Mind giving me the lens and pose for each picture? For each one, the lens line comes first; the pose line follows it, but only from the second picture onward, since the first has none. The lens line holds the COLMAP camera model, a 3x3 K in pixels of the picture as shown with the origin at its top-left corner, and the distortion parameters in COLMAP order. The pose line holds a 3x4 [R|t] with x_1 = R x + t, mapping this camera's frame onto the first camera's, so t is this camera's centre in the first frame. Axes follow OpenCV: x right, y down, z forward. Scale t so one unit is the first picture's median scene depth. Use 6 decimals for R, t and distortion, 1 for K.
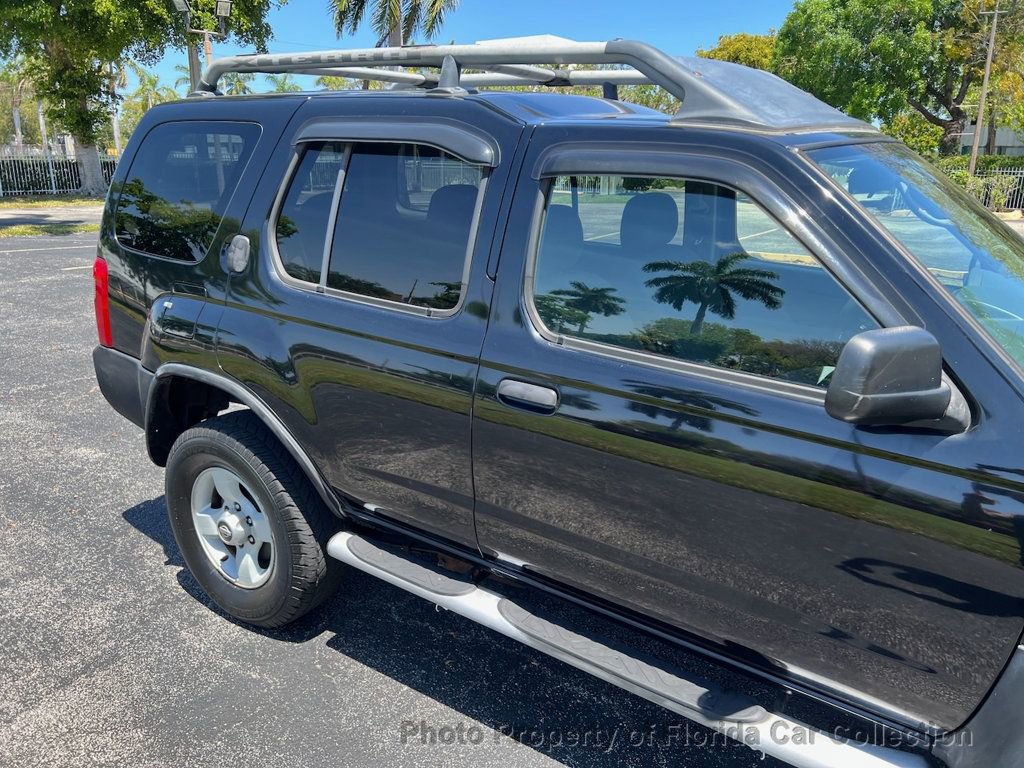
lens RADIAL K [[776.9, 0, 505.7], [0, 776.9, 381.0], [0, 0, 1]] dist [0.037588, -0.039929]
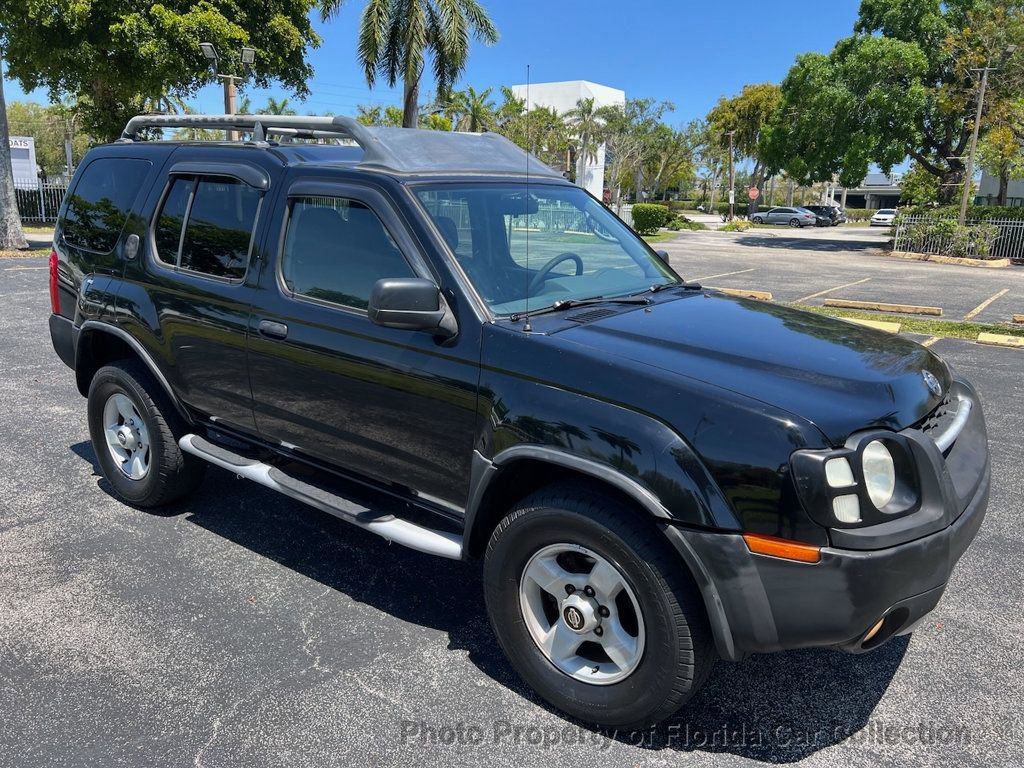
lens RADIAL K [[776.9, 0, 507.7], [0, 776.9, 388.8], [0, 0, 1]] dist [0.037588, -0.039929]
pose [[0.998805, 0.031536, -0.037328, 0.397874], [-0.032974, 0.998713, -0.038540, 0.129759], [0.036065, 0.039725, 0.998560, -0.418163]]
